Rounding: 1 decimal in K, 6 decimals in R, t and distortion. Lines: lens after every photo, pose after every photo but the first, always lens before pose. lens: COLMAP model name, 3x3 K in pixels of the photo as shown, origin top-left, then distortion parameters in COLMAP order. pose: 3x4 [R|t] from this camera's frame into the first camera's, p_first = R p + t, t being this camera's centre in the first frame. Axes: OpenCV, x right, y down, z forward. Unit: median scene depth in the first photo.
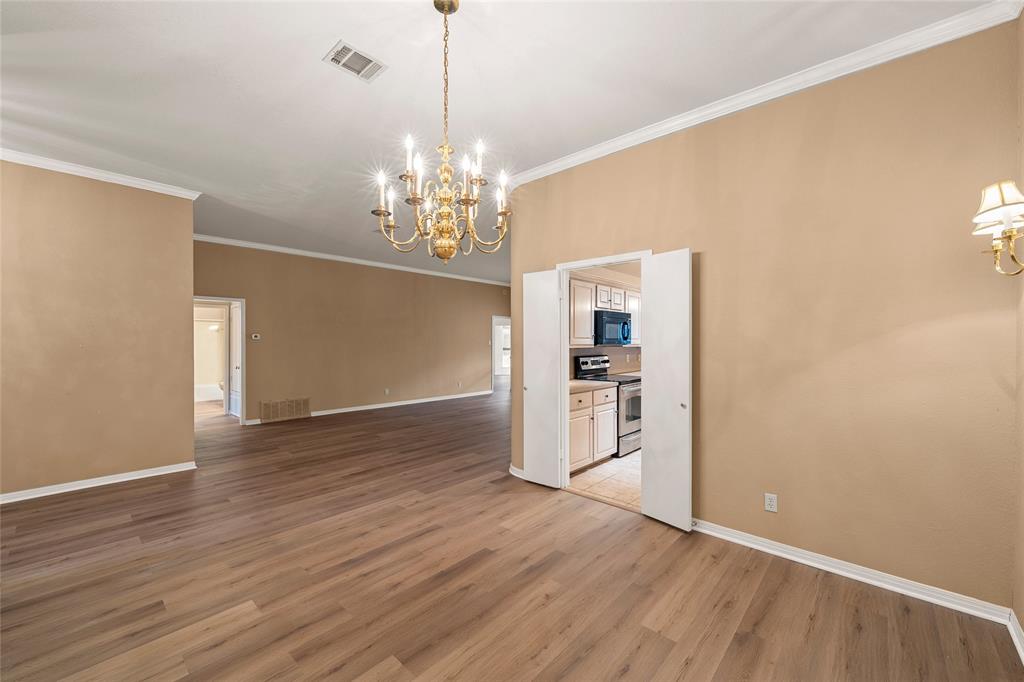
lens RADIAL K [[419.5, 0, 512.0], [0, 419.5, 341.0], [0, 0, 1]] dist [0.000449, 0.000085]
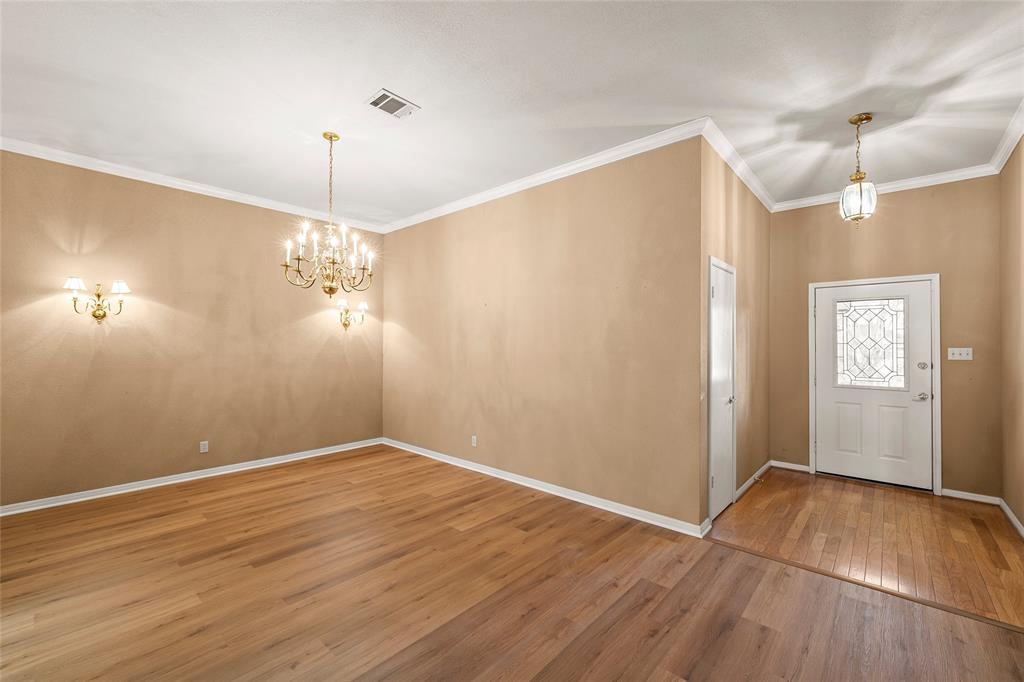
lens RADIAL K [[436.4, 0, 513.3], [0, 436.4, 344.8], [0, 0, 1]] dist [-0.000036, 0.000018]
pose [[-0.999940, -0.004286, -0.010055, -0.701303], [-0.004263, 0.999988, -0.002317, 0.000611], [0.010065, -0.002274, -0.999947, 2.223194]]
